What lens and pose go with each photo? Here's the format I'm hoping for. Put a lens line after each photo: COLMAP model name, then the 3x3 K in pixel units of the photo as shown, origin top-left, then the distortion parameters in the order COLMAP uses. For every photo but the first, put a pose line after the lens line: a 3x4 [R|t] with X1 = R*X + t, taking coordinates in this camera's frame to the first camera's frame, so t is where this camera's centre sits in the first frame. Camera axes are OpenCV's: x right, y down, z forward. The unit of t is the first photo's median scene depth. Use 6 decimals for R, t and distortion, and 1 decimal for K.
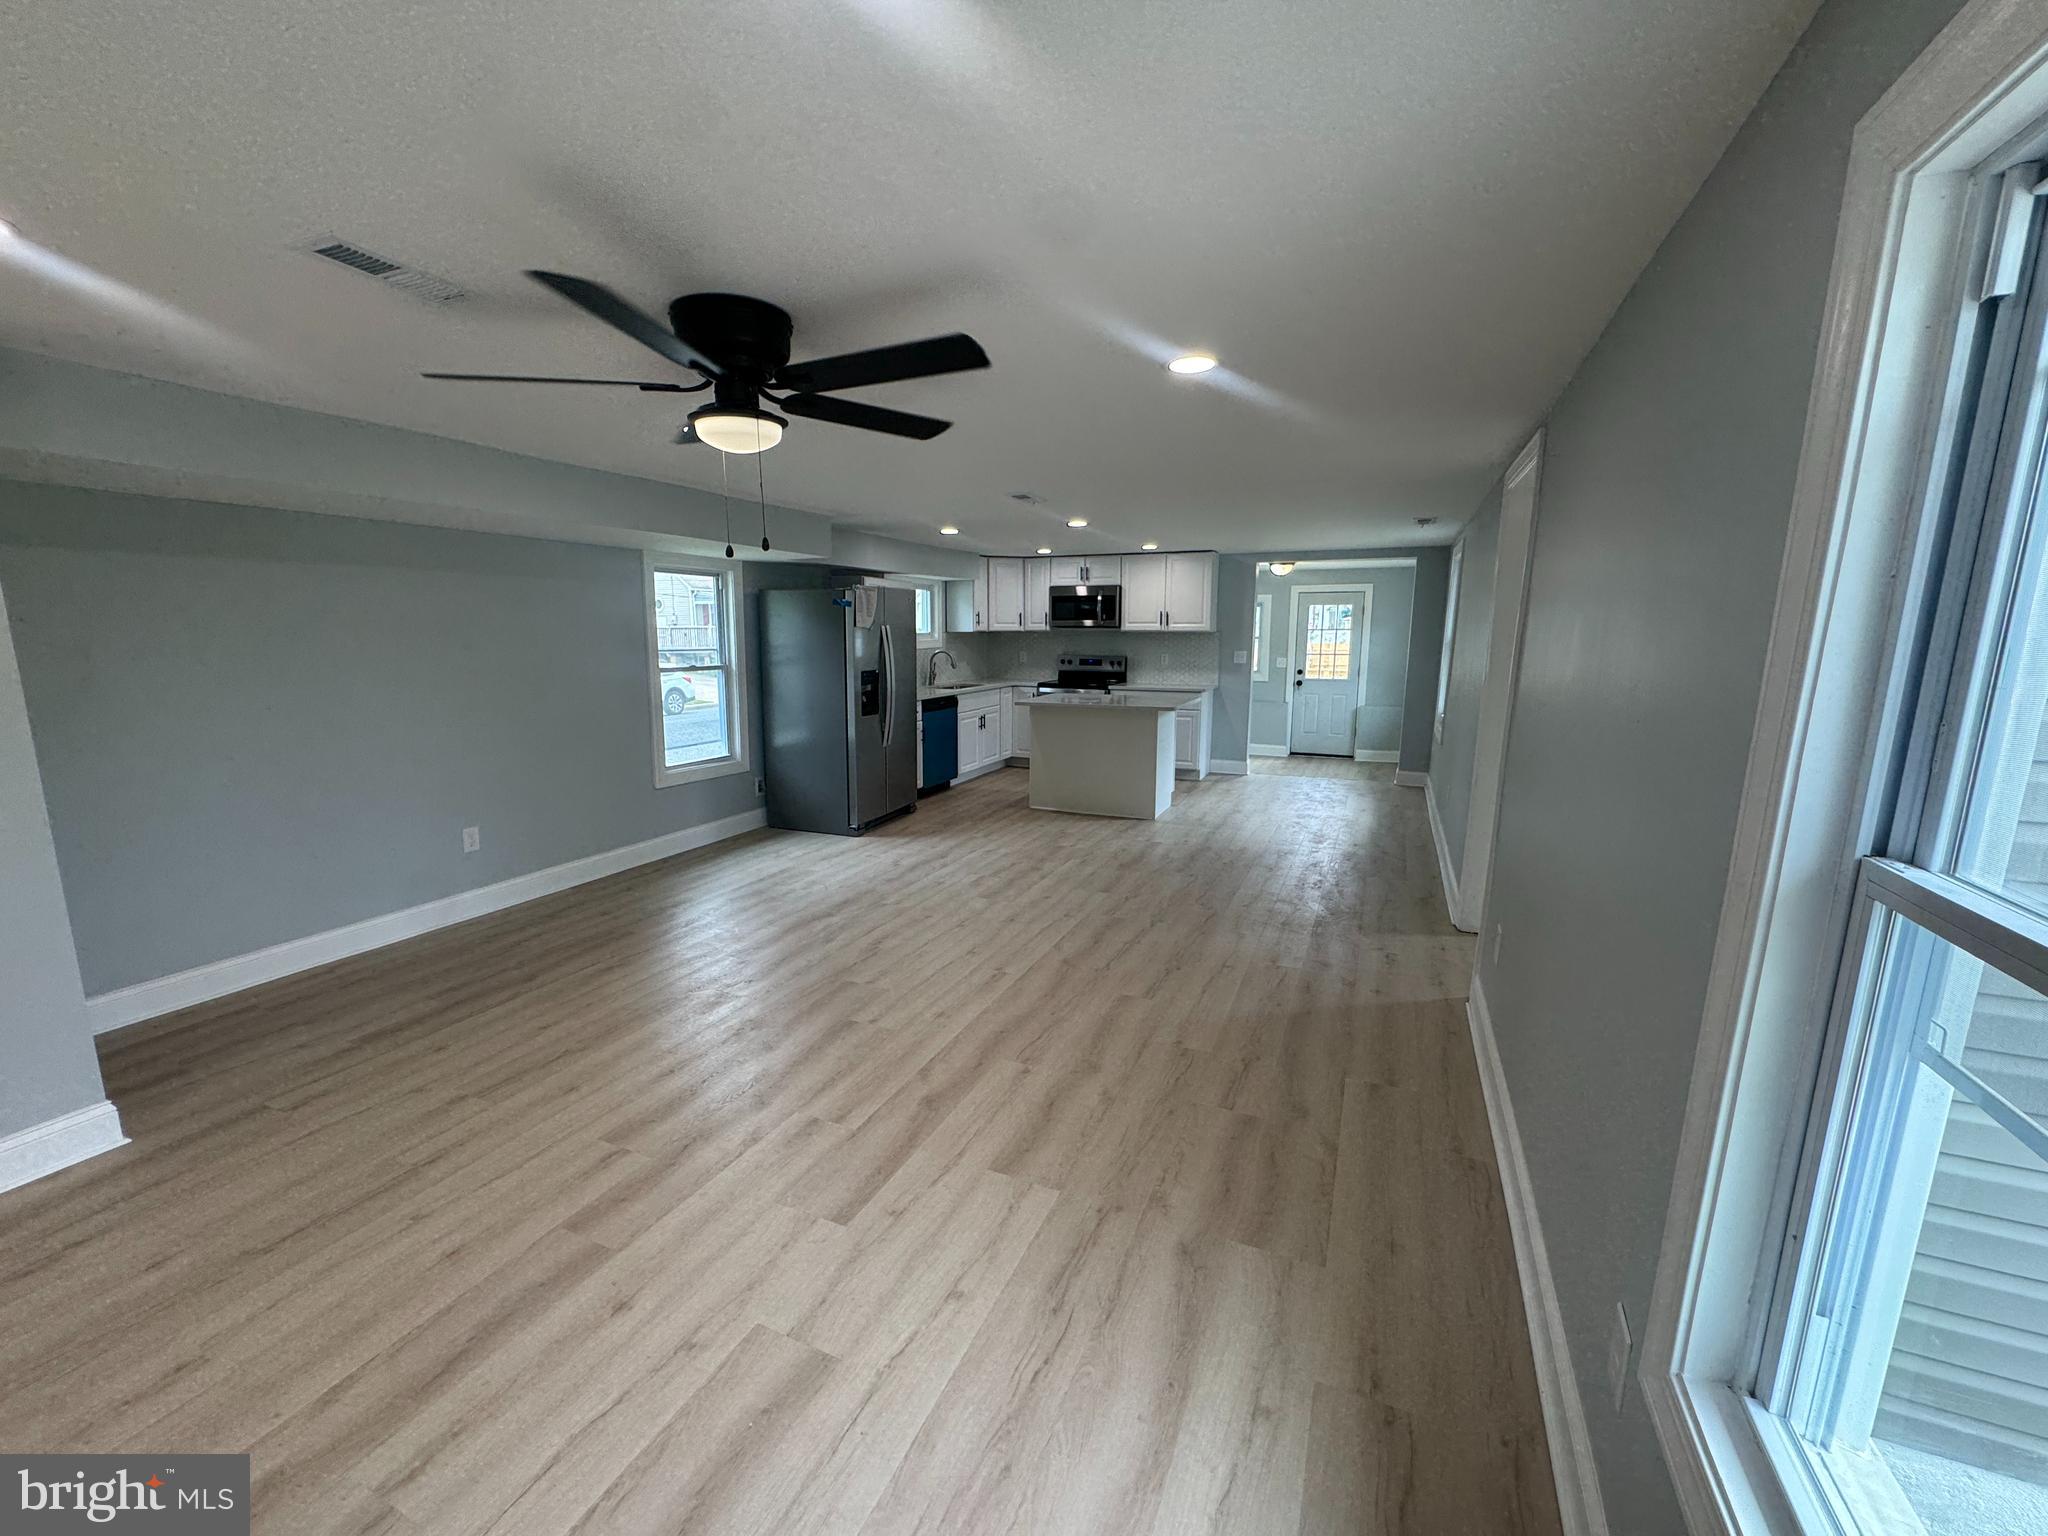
lens RADIAL K [[818.5, 0, 1022.5], [0, 818.5, 774.8], [0, 0, 1]] dist [-0.001770, -0.000181]
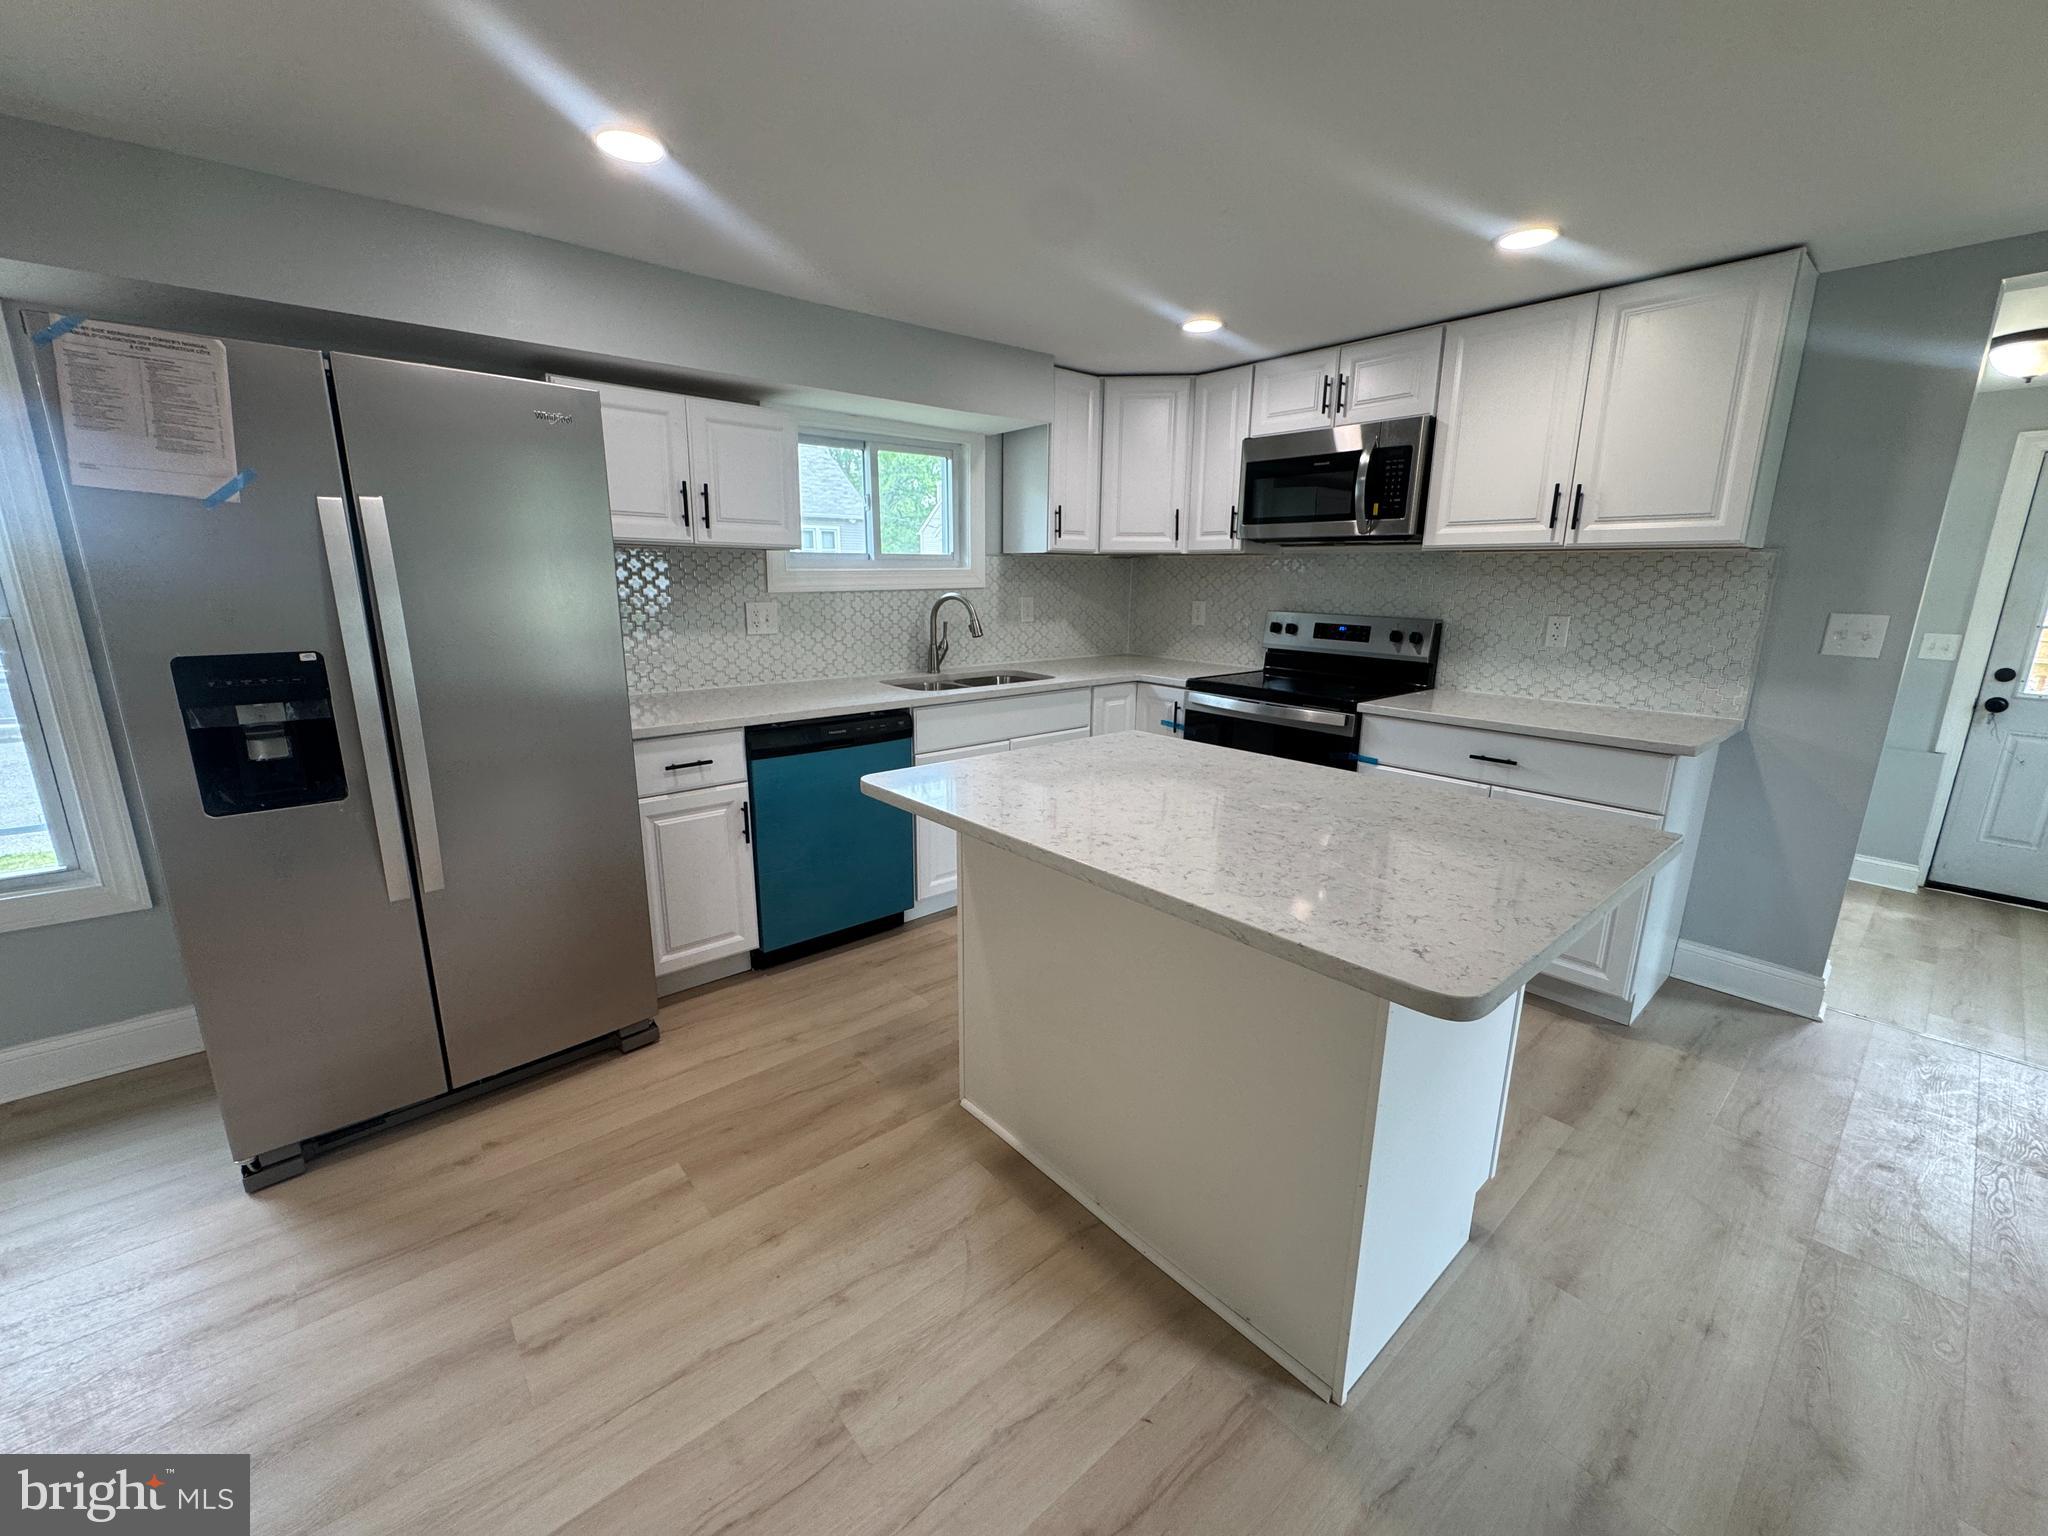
lens RADIAL K [[818.5, 0, 1022.8], [0, 818.5, 769.2], [0, 0, 1]] dist [-0.001770, -0.000181]
pose [[0.903416, 0.106937, -0.415215, 0.120939], [-0.083765, 0.993758, 0.073685, -0.091807], [0.420502, -0.031788, 0.906734, 0.598910]]
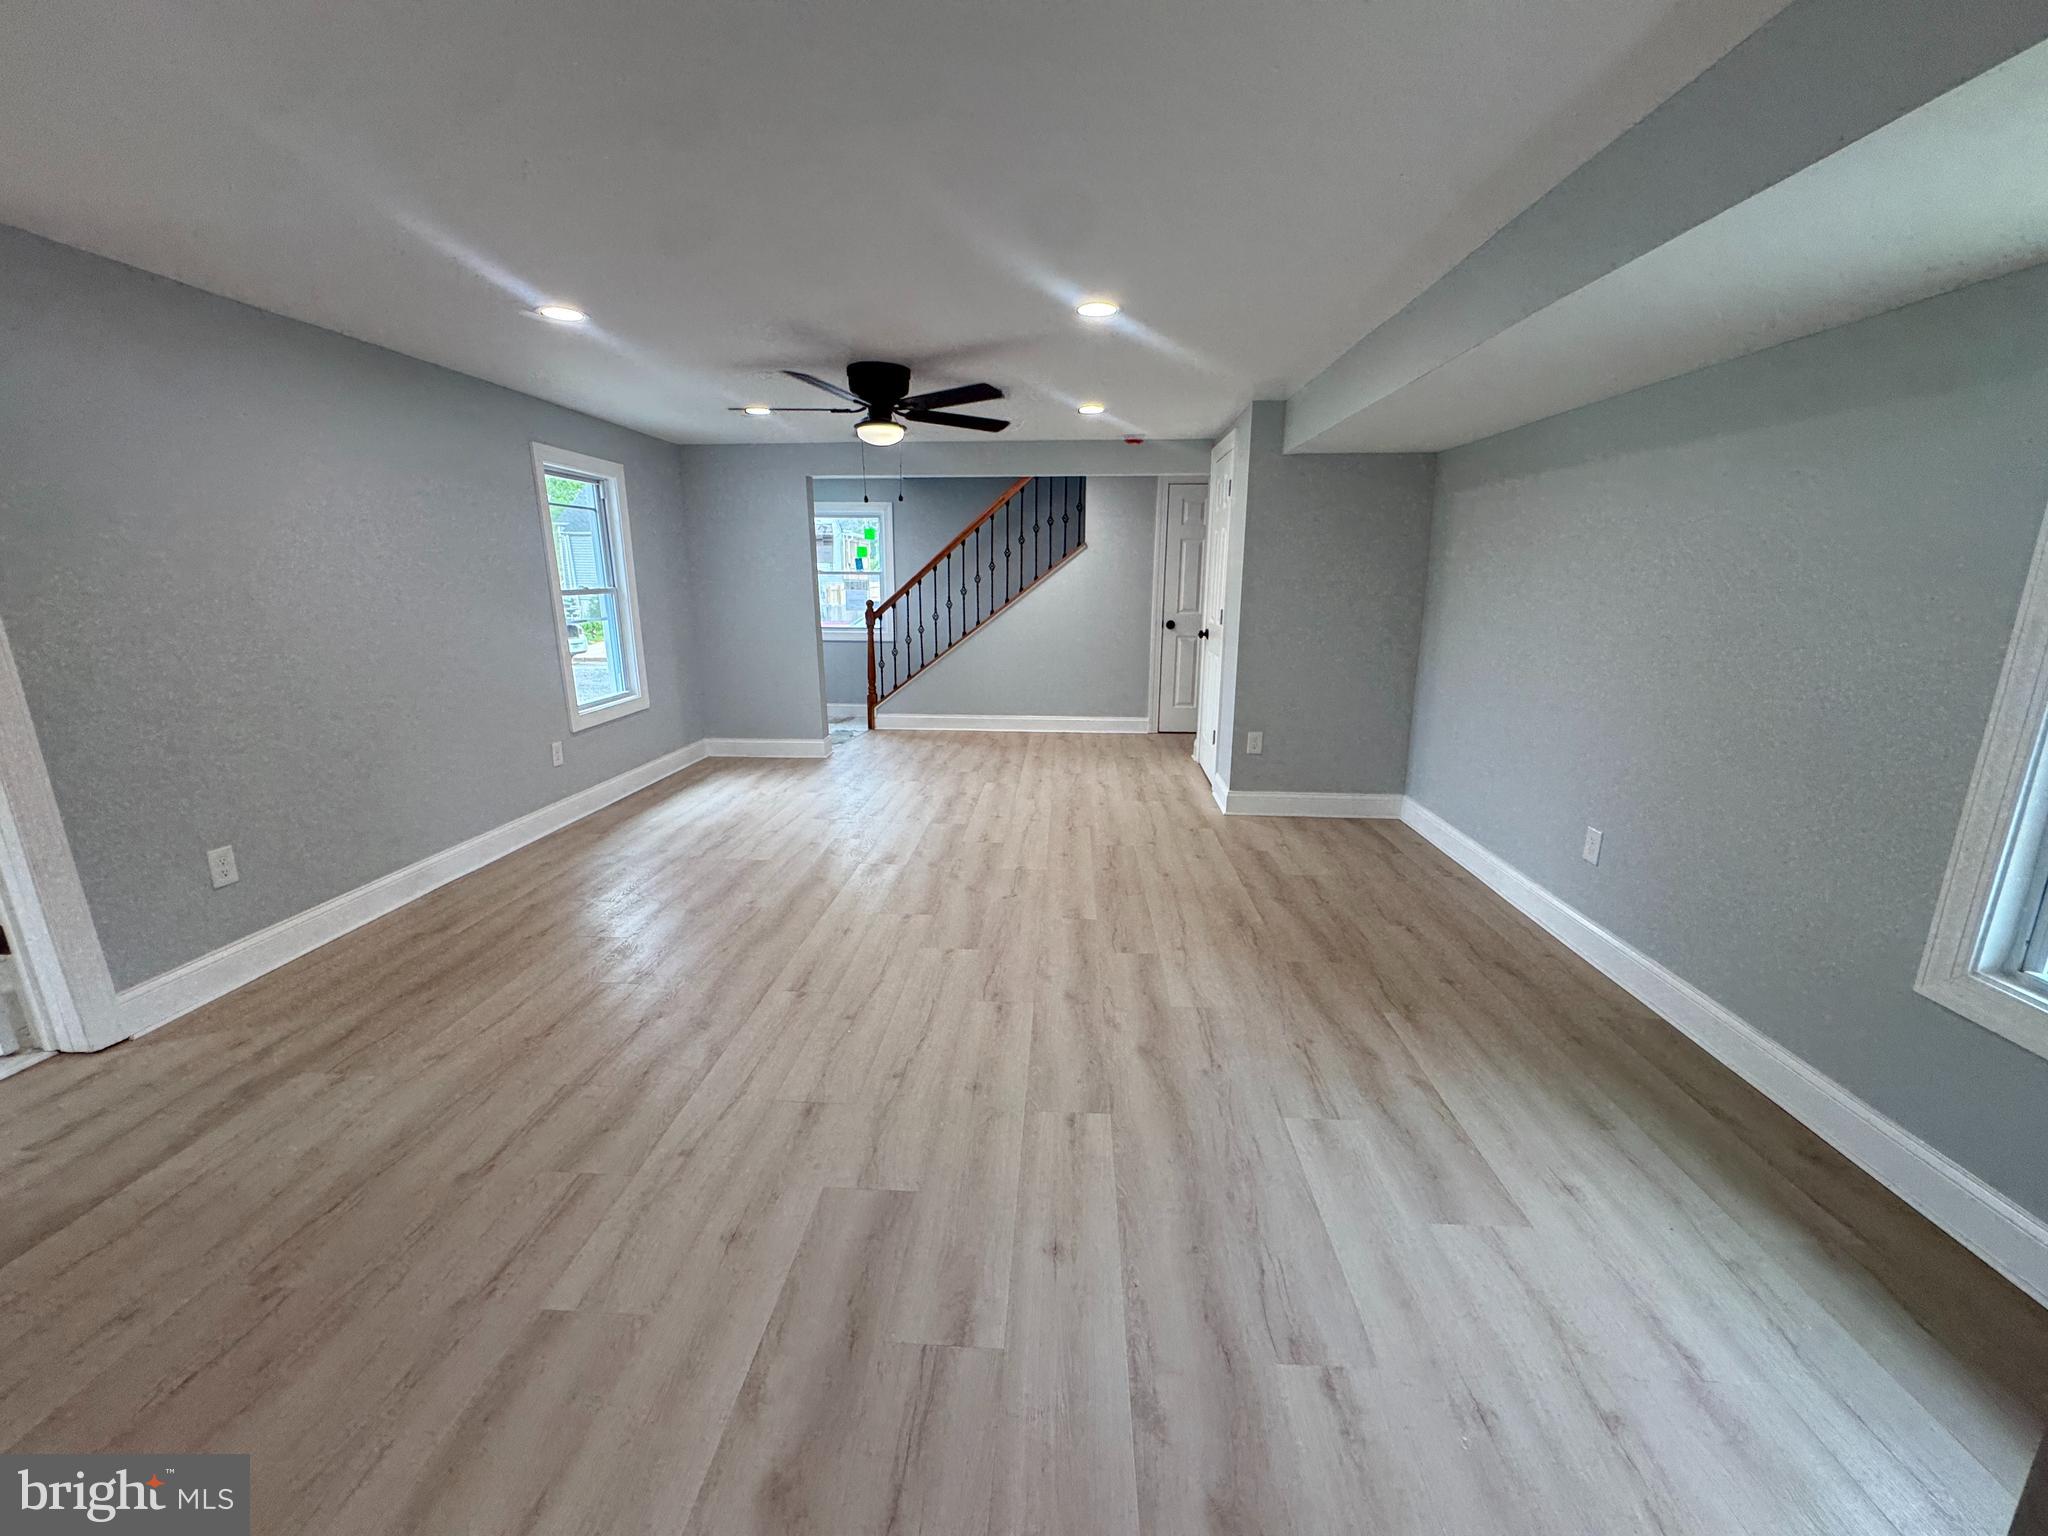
lens RADIAL K [[818.5, 0, 1010.9], [0, 818.5, 770.7], [0, 0, 1]] dist [-0.001770, -0.000181]
pose [[-0.940436, 0.076351, -0.331287, 0.010128], [-0.063435, 0.917934, 0.391629, -0.110018], [0.334001, 0.389317, -0.858415, 0.705808]]
